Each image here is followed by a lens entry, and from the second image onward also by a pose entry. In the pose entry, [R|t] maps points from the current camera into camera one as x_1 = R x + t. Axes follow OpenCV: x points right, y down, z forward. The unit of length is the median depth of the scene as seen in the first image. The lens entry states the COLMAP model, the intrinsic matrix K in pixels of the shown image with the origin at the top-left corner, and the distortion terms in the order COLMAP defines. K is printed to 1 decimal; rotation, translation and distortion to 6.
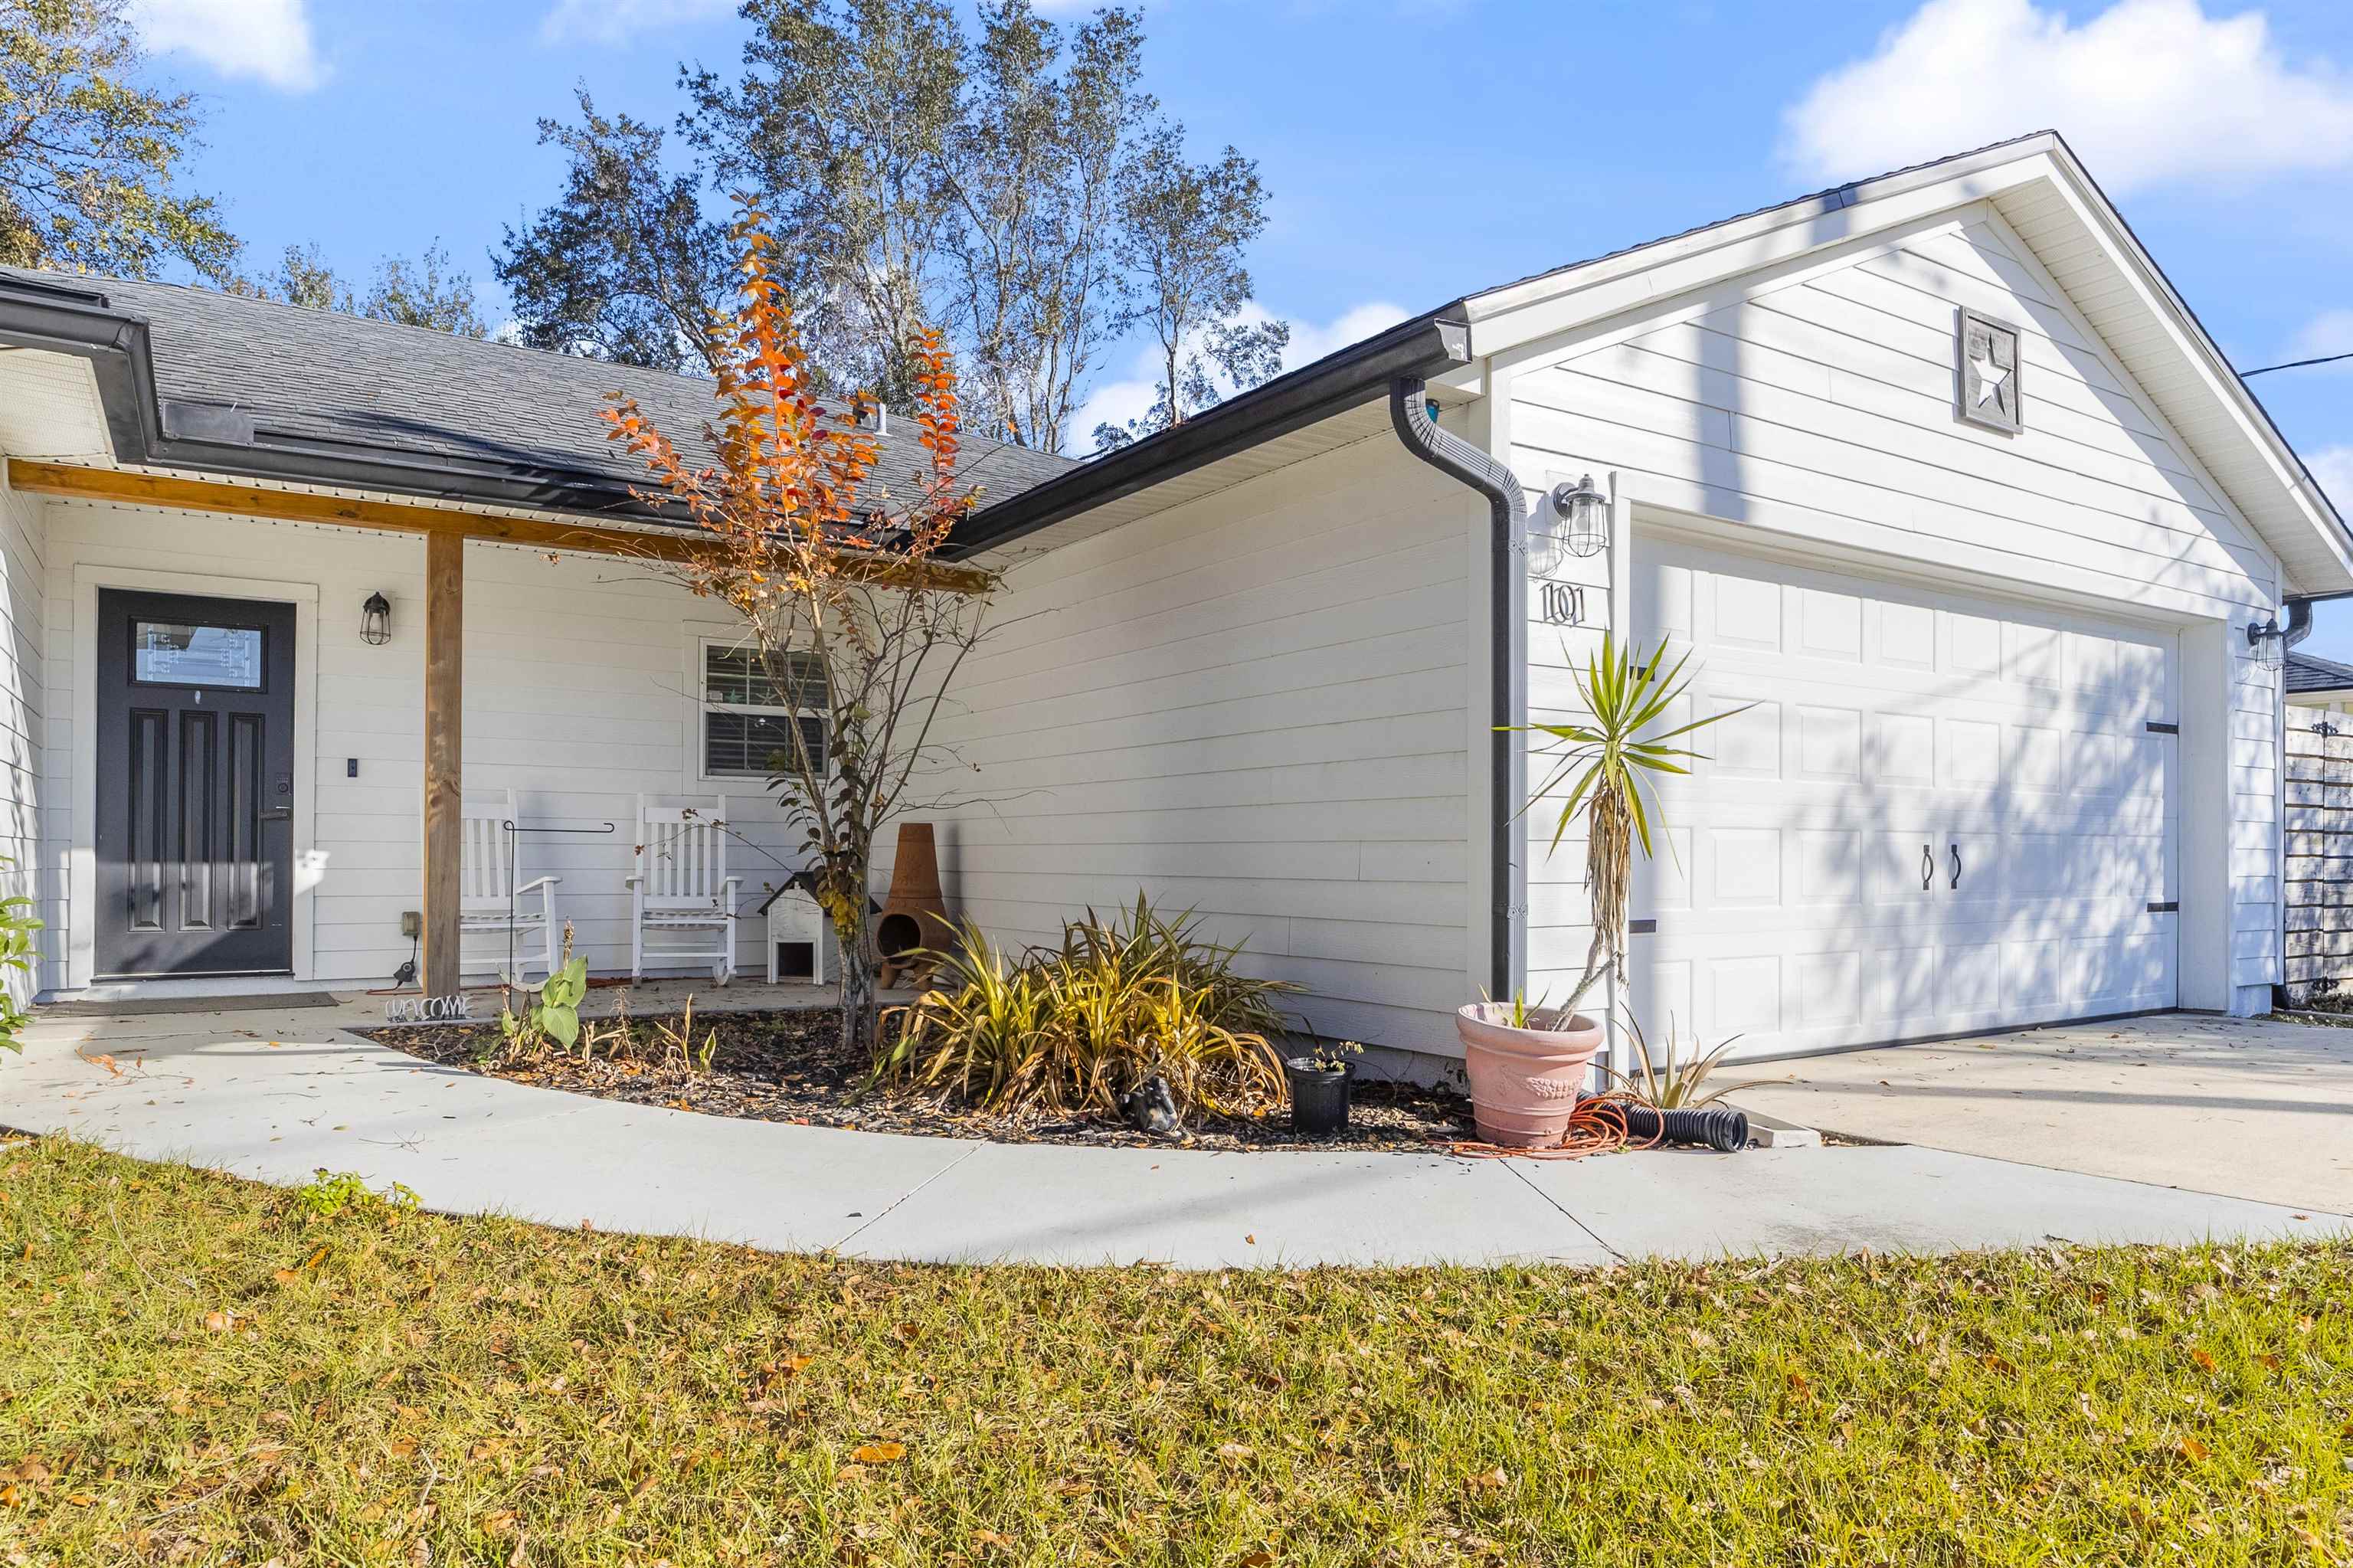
lens RADIAL K [[1498.3, 0, 1172.2], [0, 1498.3, 836.6], [0, 0, 1]] dist [-0.065169, 0.052424]
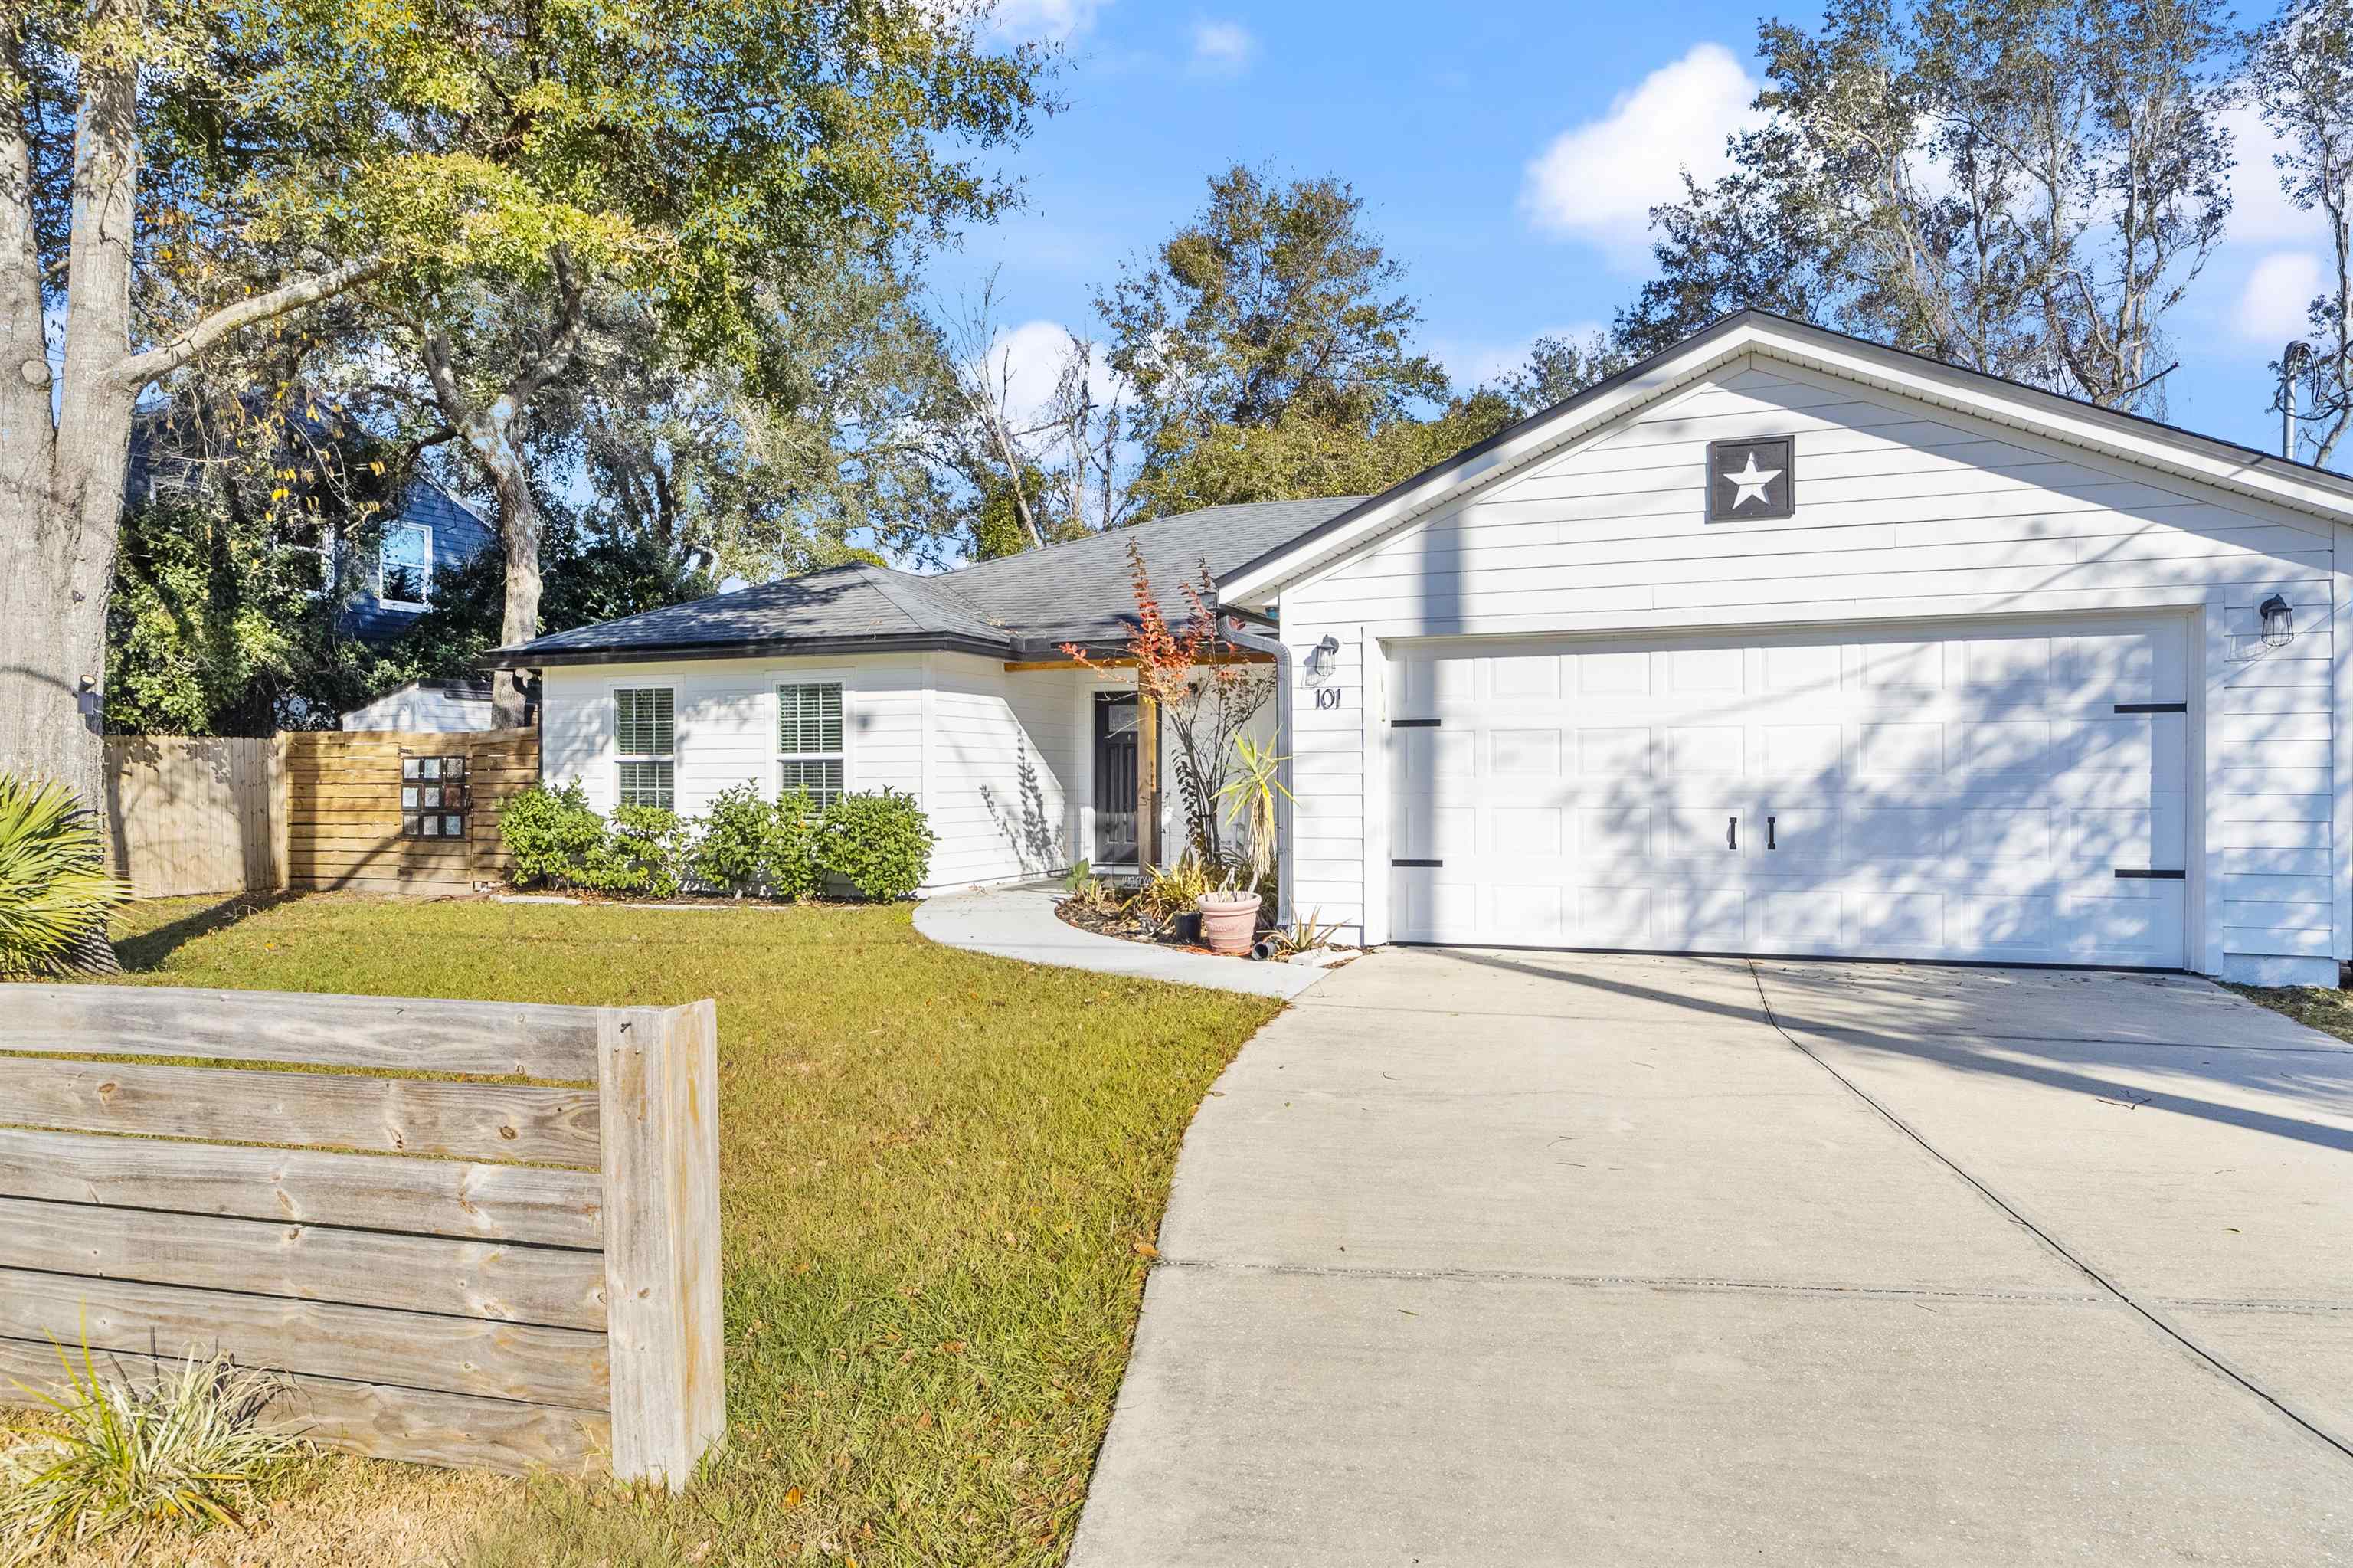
lens RADIAL K [[1422.3, 0, 1176.5], [0, 1422.3, 784.0], [0, 0, 1]] dist [-0.013303, 0.002500]
pose [[0.596469, -0.005380, -0.802618, 1.208540], [0.014784, 0.999882, 0.004284, -0.035437], [0.802500, -0.014421, 0.596478, -0.226224]]
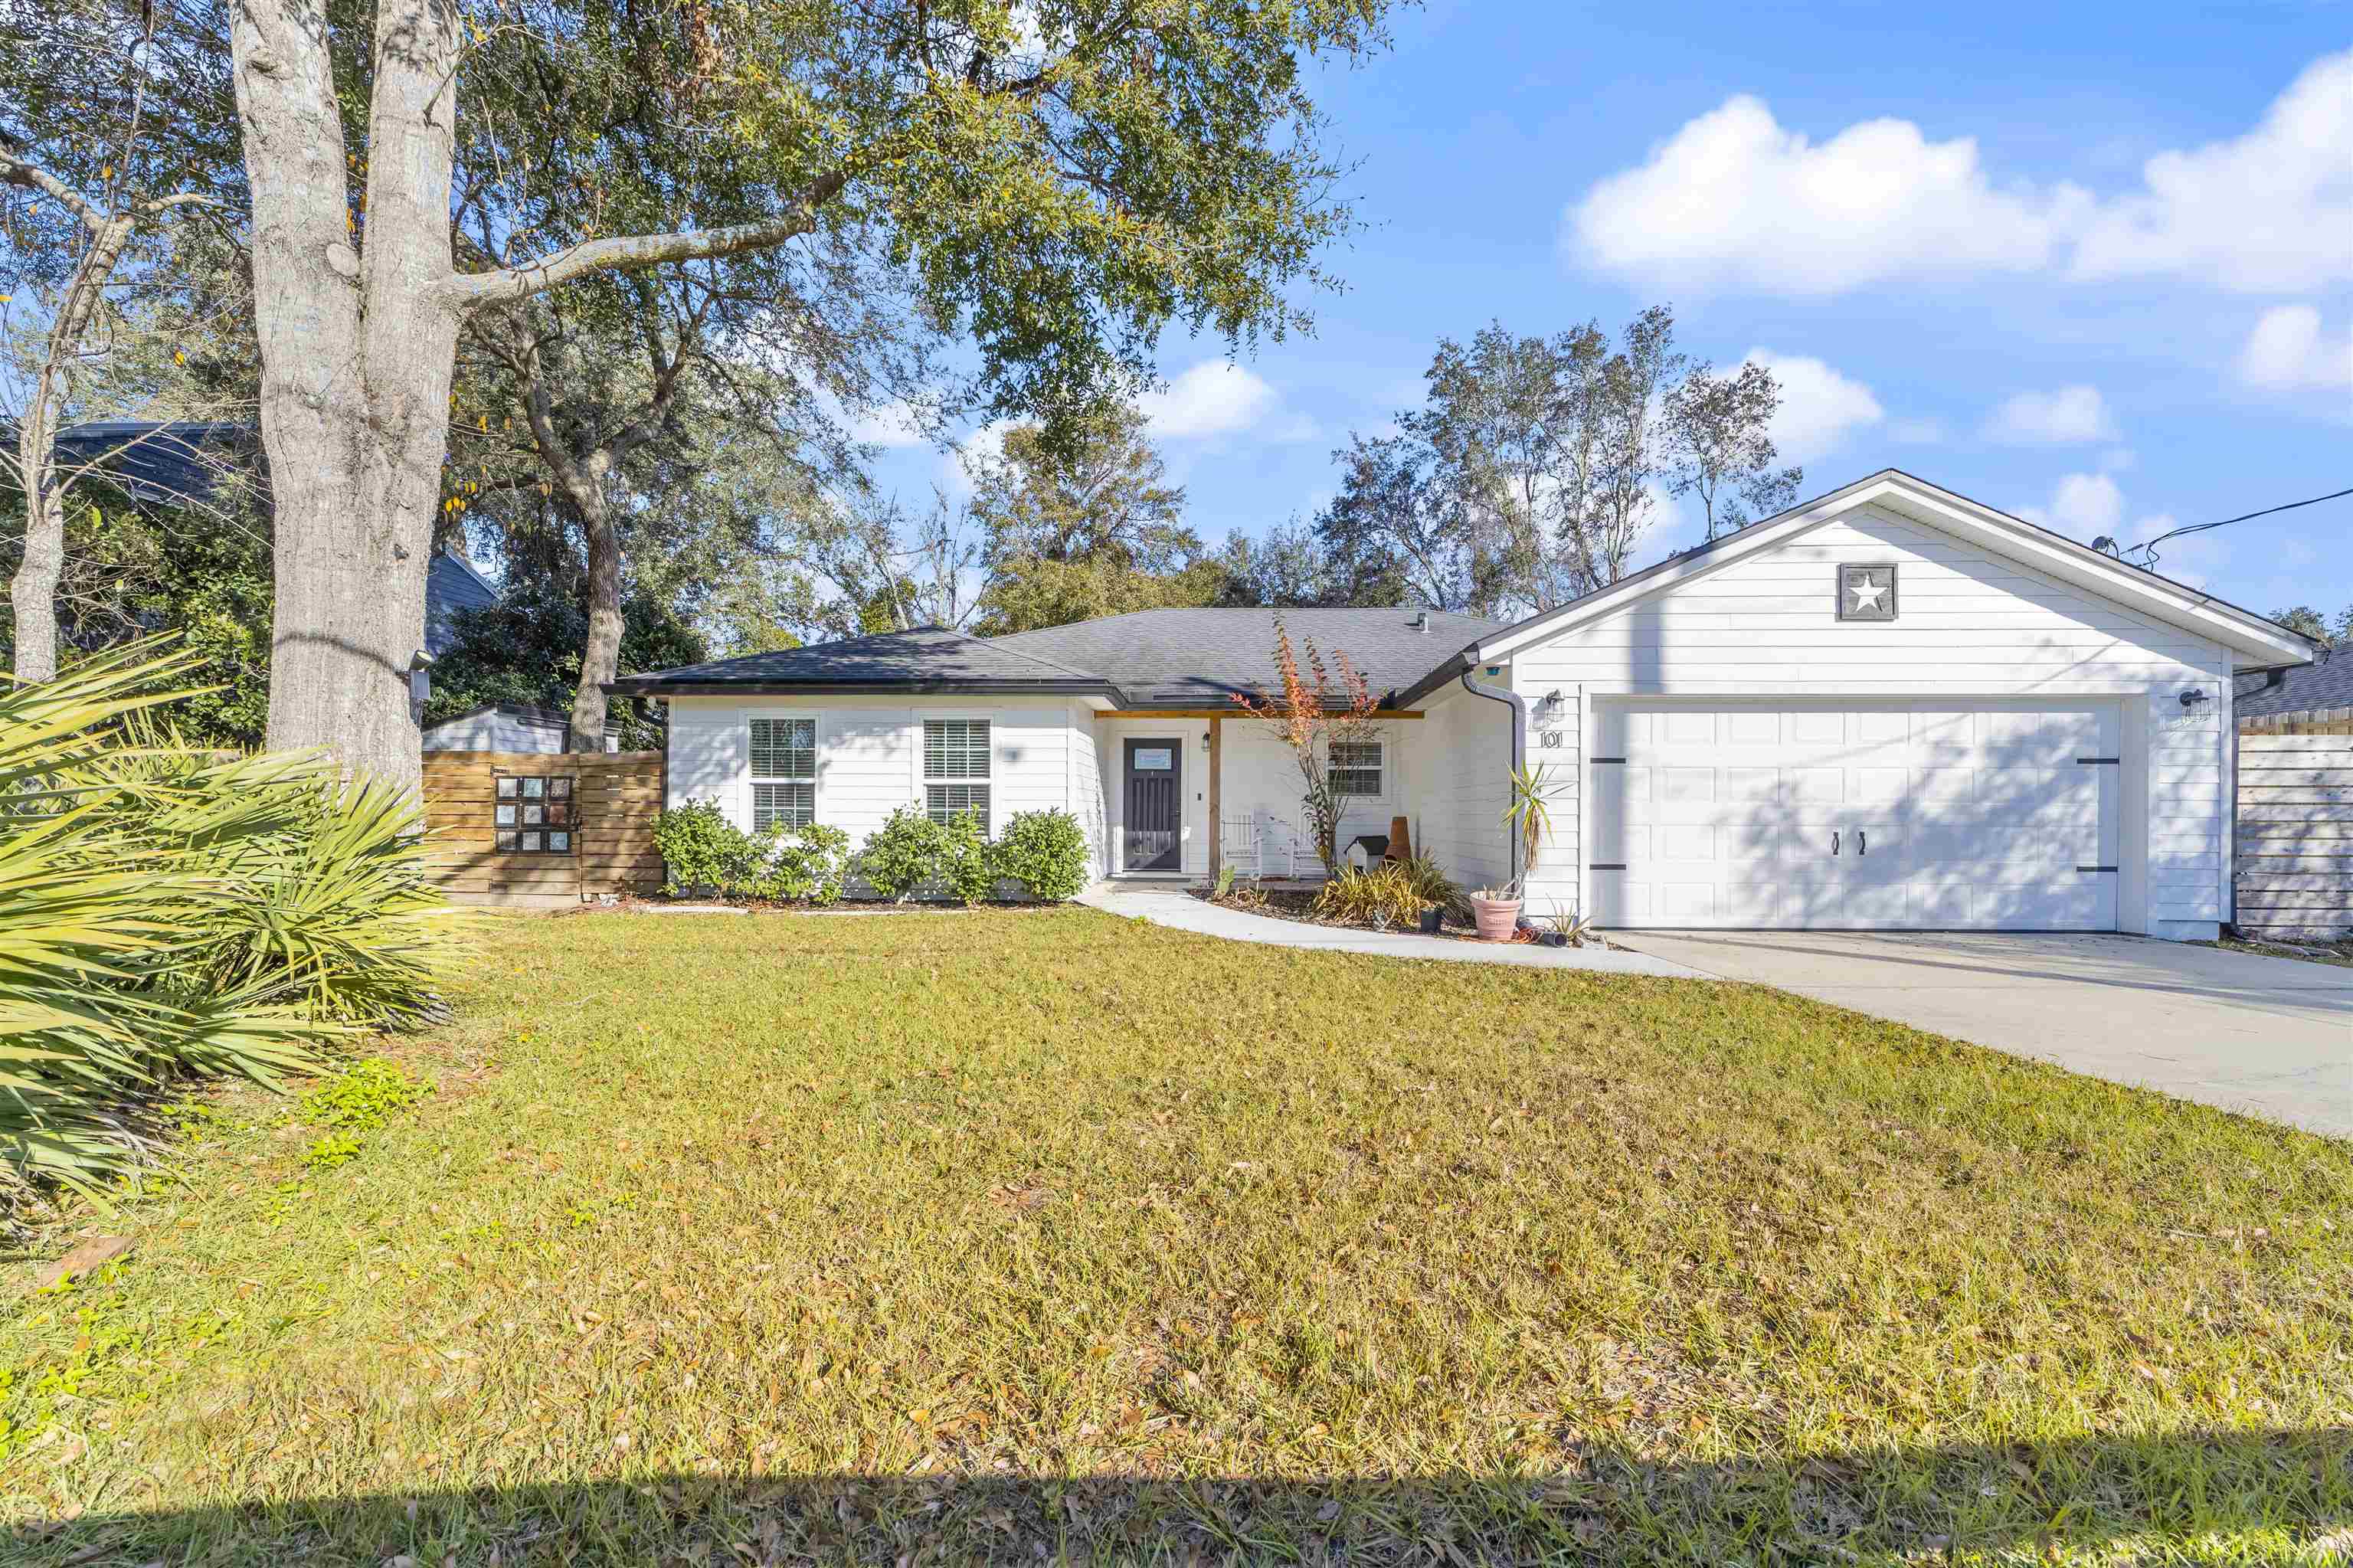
lens RADIAL K [[911.7, 0, 1195.4], [0, 911.7, 812.9], [0, 0, 1]] dist [-0.013362, 0.004894]
pose [[0.822379, -0.001126, -0.568939, 0.466727], [0.003977, 0.999985, 0.003771, -0.026630], [0.568927, -0.005364, 0.822371, -0.462294]]
